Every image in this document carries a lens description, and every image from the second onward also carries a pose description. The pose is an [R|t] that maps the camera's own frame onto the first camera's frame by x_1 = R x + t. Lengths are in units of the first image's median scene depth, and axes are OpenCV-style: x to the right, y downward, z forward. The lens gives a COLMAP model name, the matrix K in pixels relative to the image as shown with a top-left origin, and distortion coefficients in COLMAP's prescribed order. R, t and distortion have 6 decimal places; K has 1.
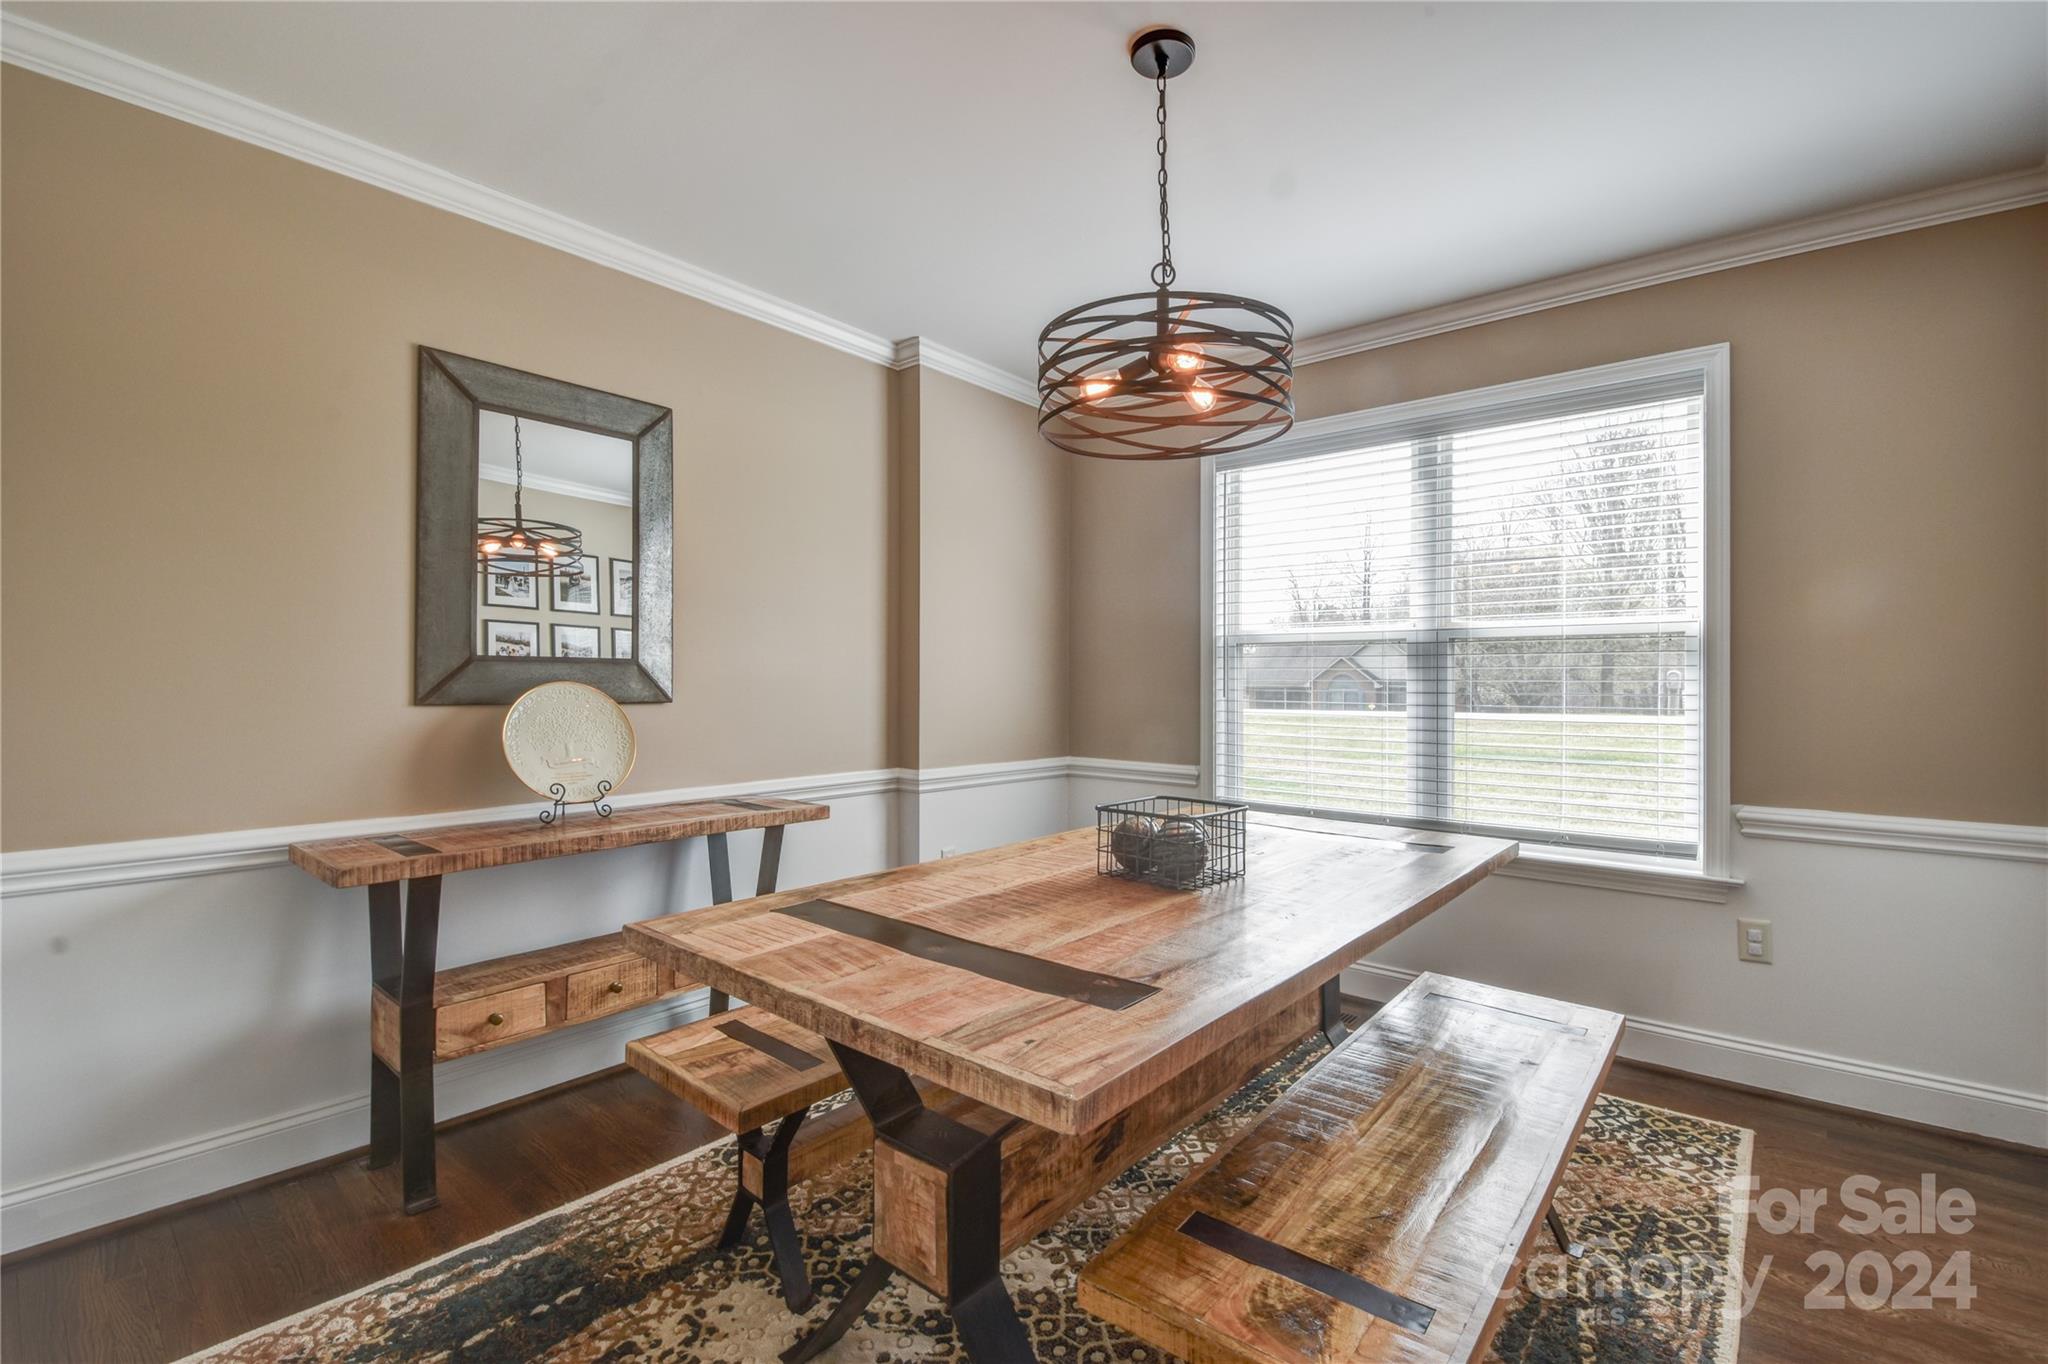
lens RADIAL K [[896.4, 0, 1020.5], [0, 896.4, 681.4], [0, 0, 1]] dist [-0.003318, -0.011812]
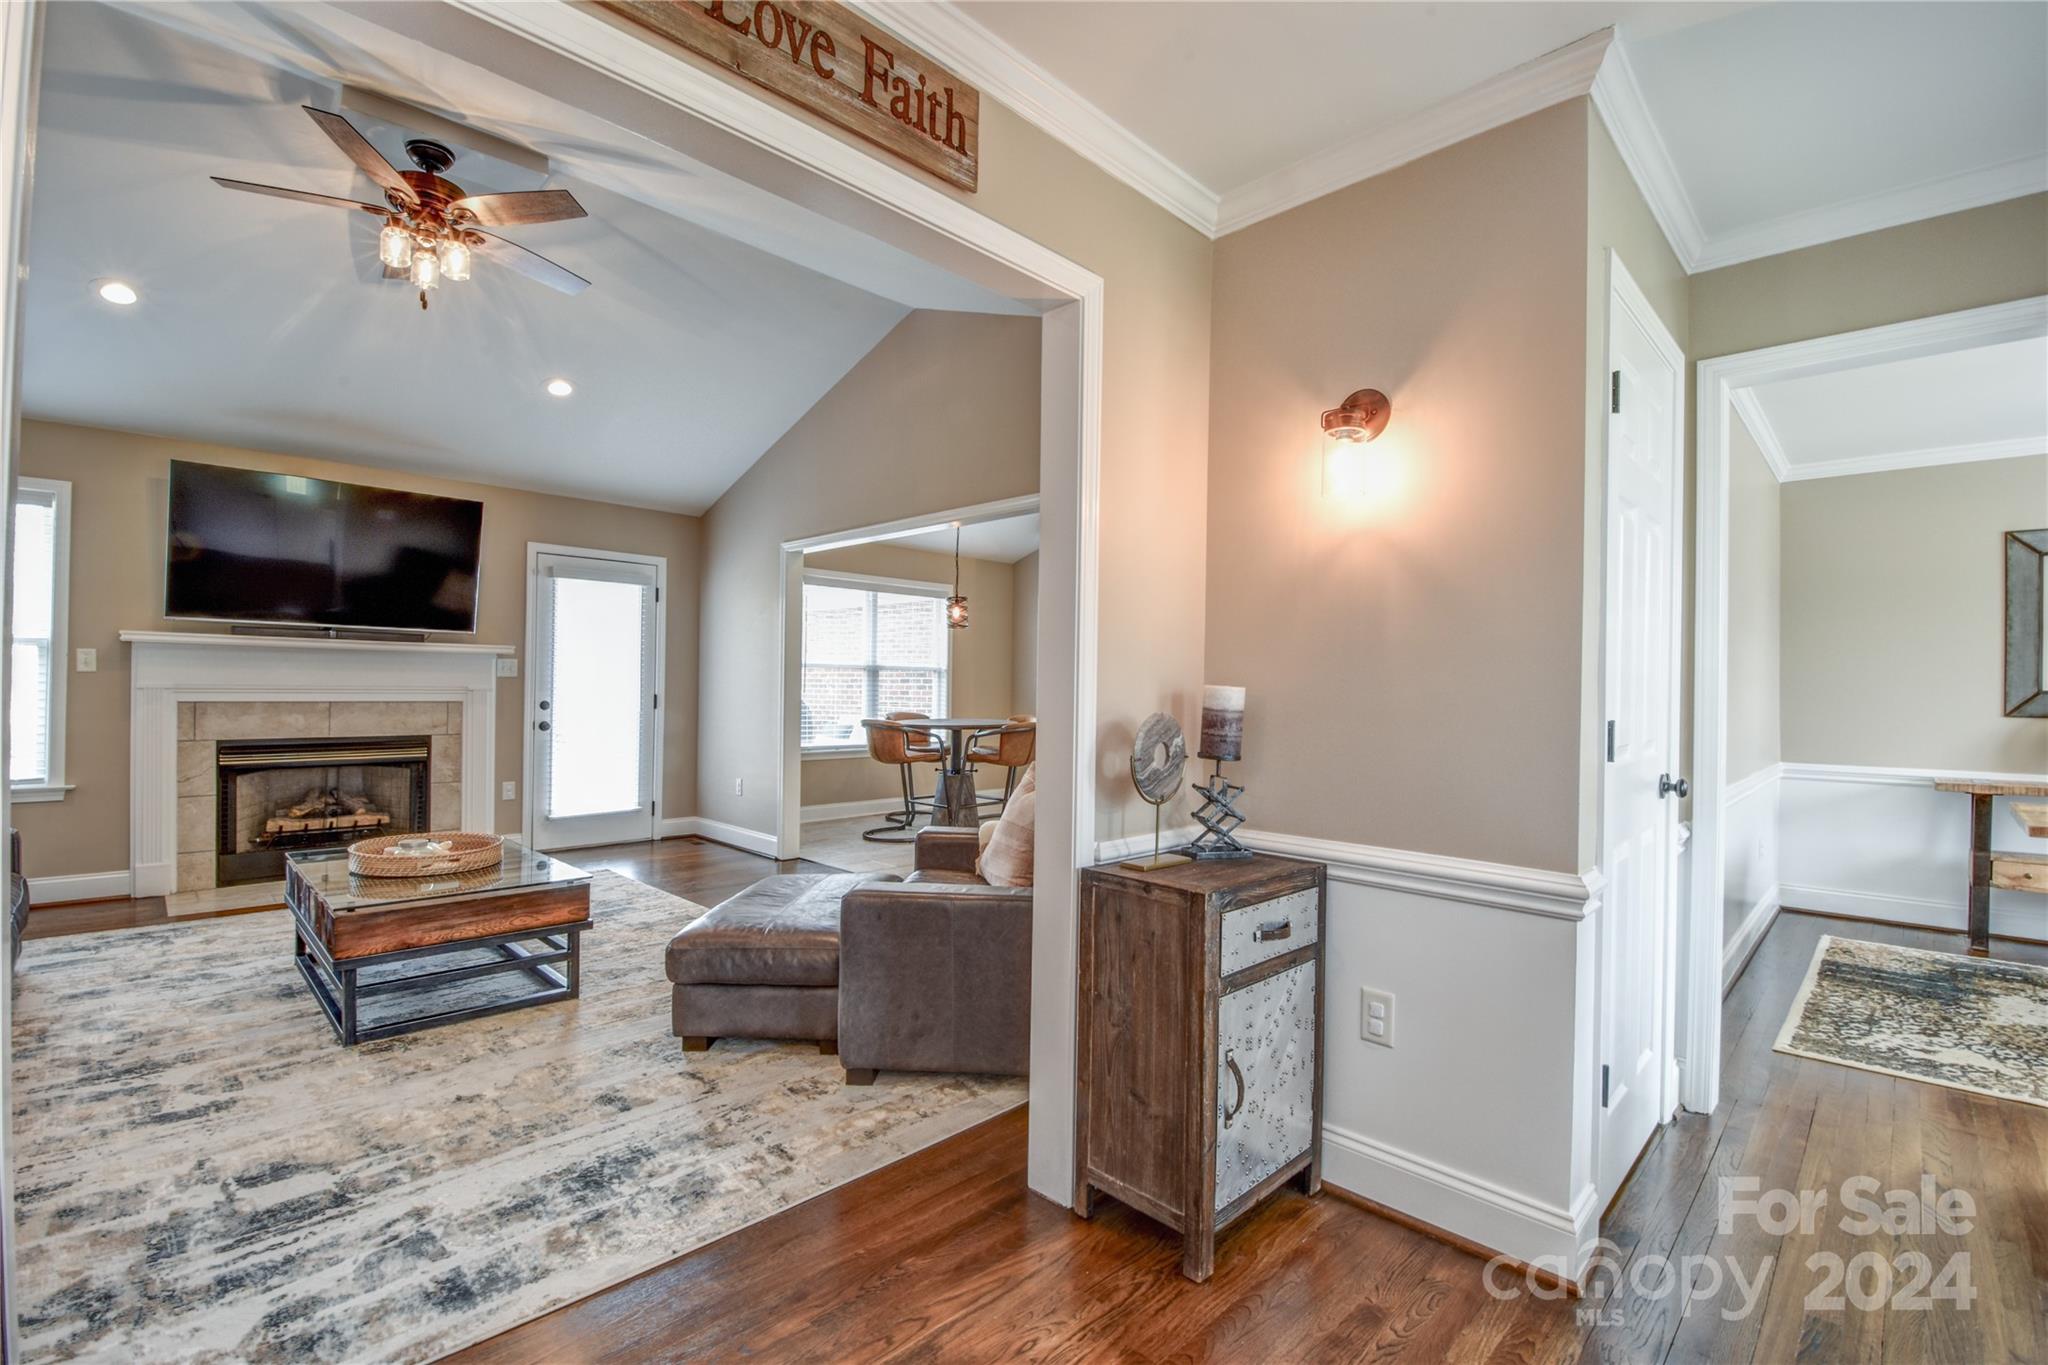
lens RADIAL K [[896.4, 0, 1032.3], [0, 896.4, 687.6], [0, 0, 1]] dist [-0.003318, -0.011812]
pose [[-0.079902, -0.014332, -0.996700, 1.368847], [-0.014012, 0.999814, -0.013254, 0.017868], [0.996704, 0.012907, -0.080088, -0.941150]]
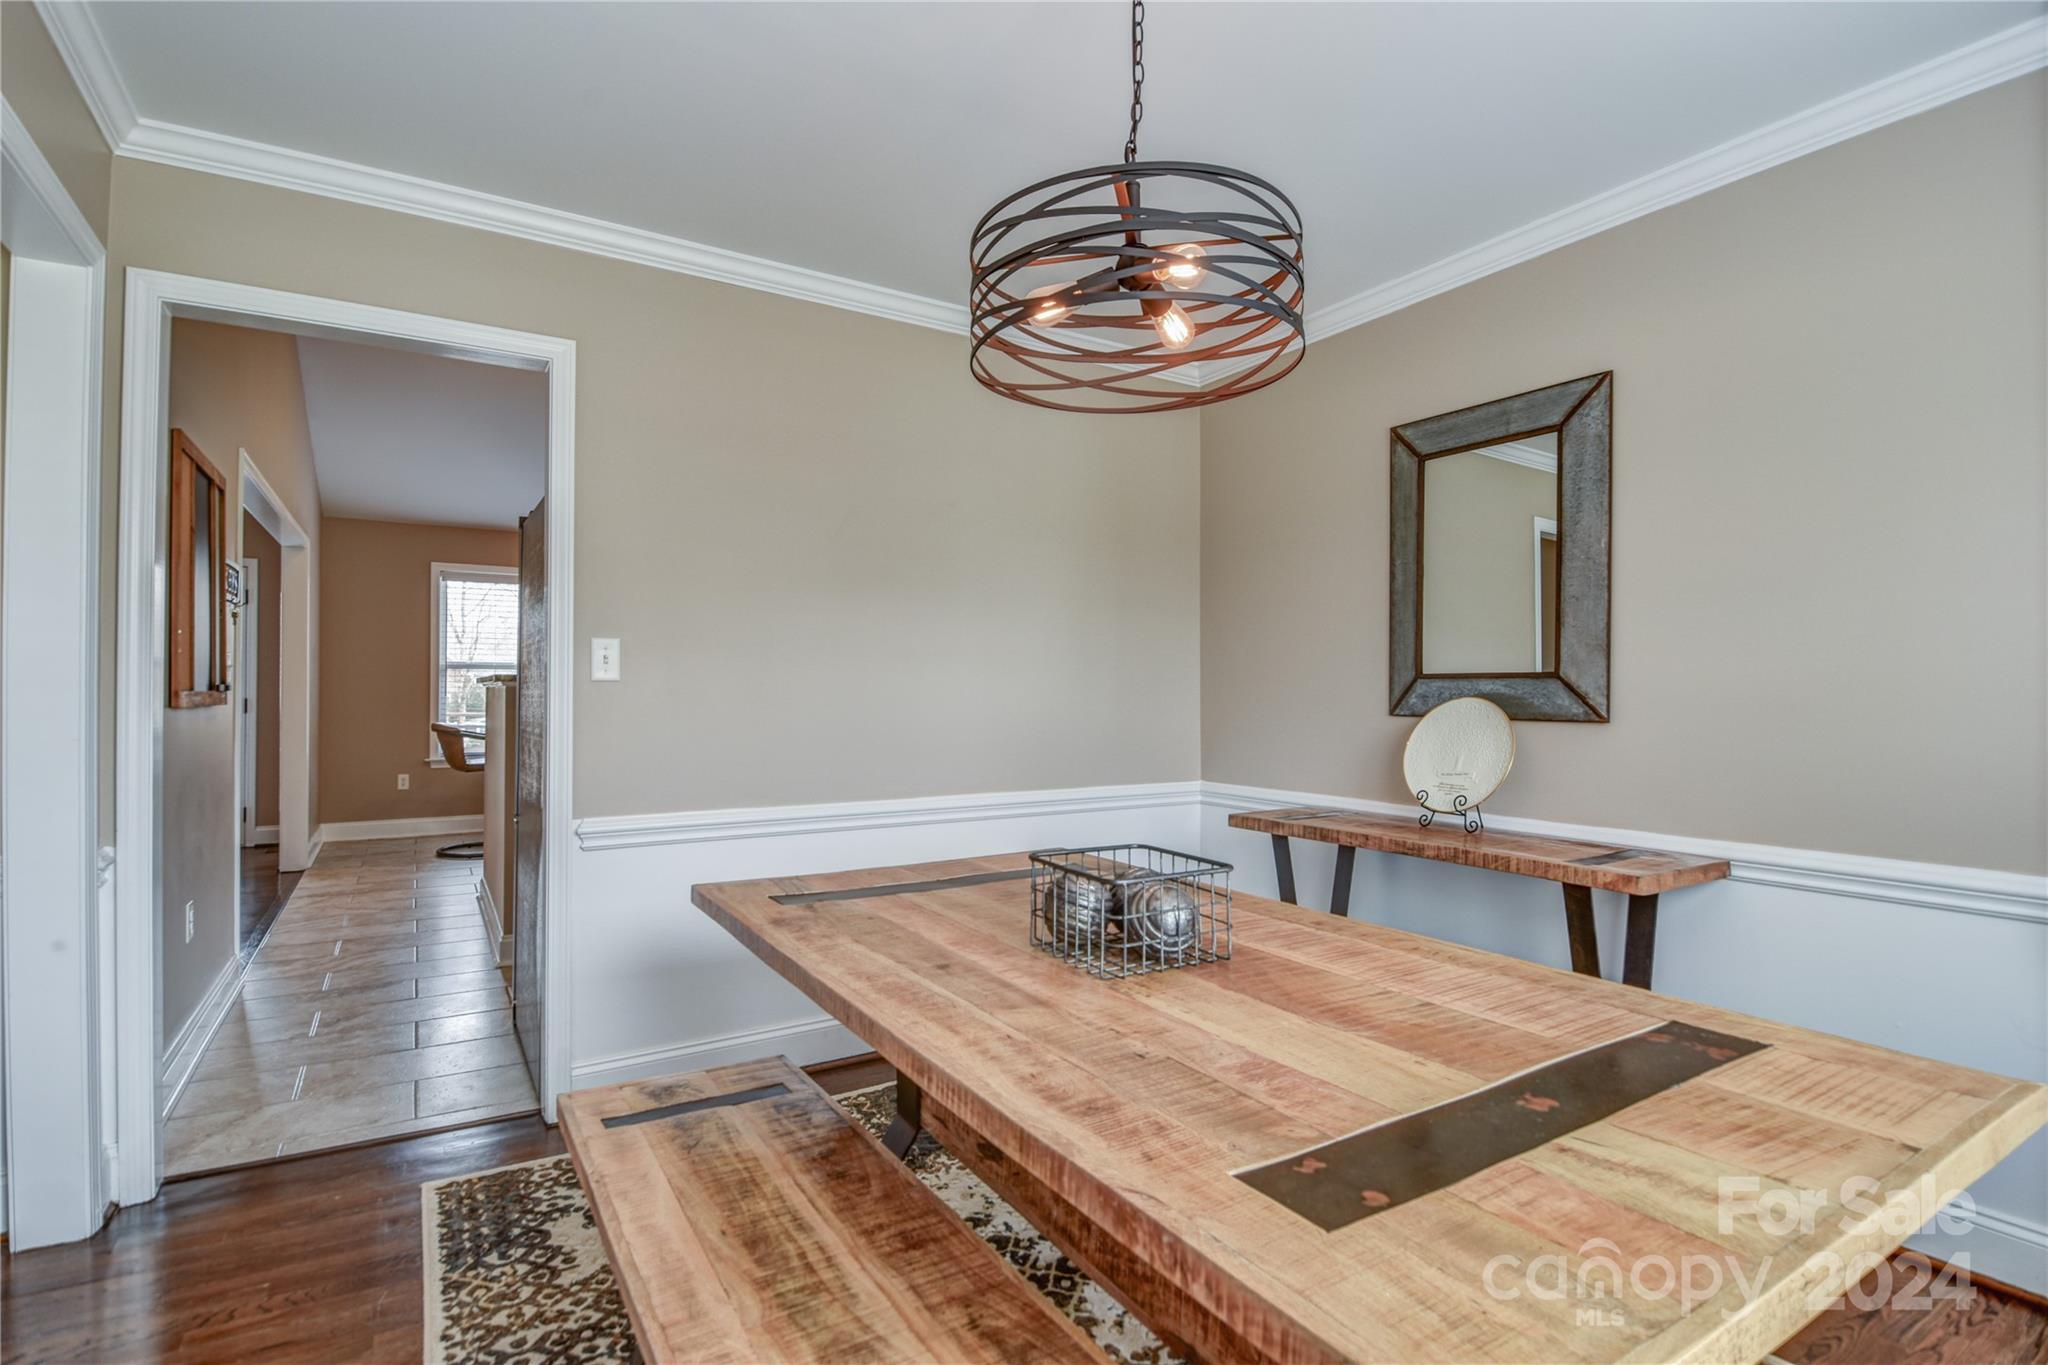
lens RADIAL K [[968.0, 0, 1024.8], [0, 968.0, 676.0], [0, 0, 1]] dist [-0.019066, -0.002335]
pose [[-0.315014, -0.019434, -0.948888, 0.753691], [-0.004107, 0.999809, -0.019113, -0.000299], [0.949078, -0.002124, -0.315034, 0.919768]]
